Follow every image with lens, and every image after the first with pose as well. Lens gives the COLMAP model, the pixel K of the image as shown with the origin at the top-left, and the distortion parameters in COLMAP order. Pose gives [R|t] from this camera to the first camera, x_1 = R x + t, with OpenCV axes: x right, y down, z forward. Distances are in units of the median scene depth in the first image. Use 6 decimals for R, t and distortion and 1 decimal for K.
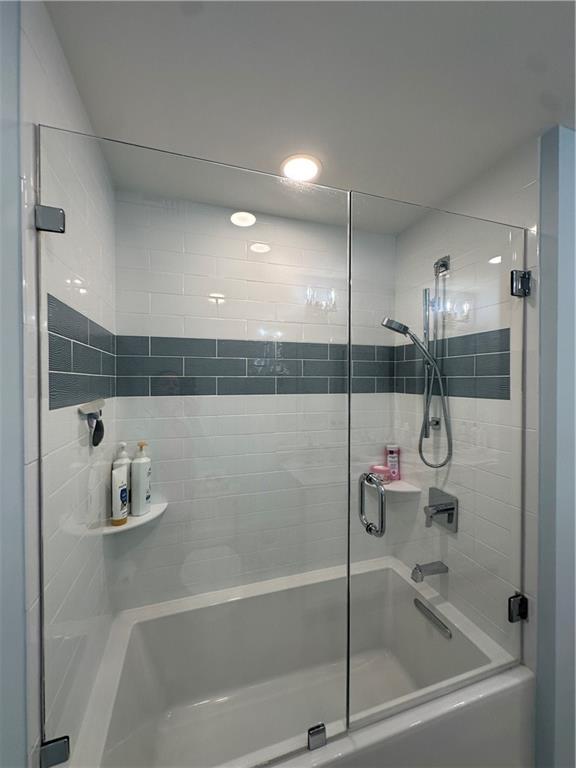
lens RADIAL K [[305.3, 0, 288.0], [0, 305.3, 384.0], [0, 0, 1]] dist [-0.000511, -0.000072]
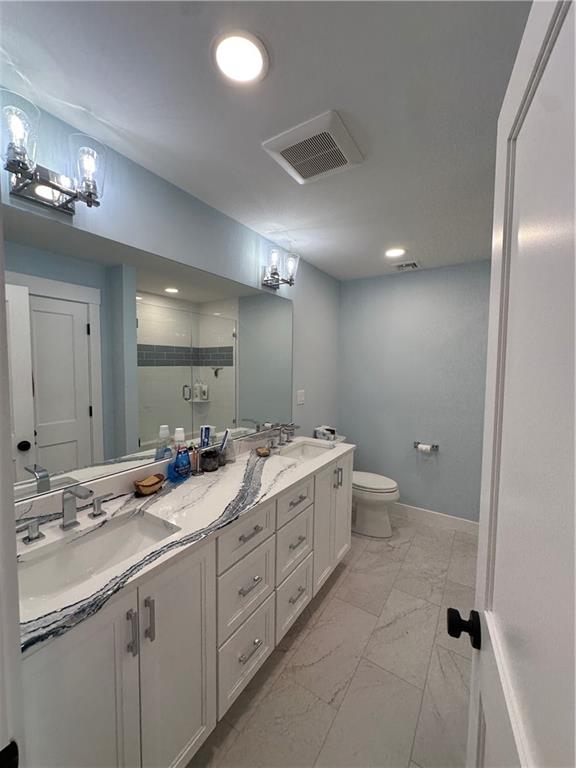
lens RADIAL K [[305.3, 0, 288.0], [0, 305.3, 384.0], [0, 0, 1]] dist [-0.000511, -0.000072]
pose [[0.986705, -0.001769, 0.162511, 0.764975], [-0.007690, 0.998313, 0.057558, 0.046410], [-0.162338, -0.058043, 0.985027, -2.490414]]
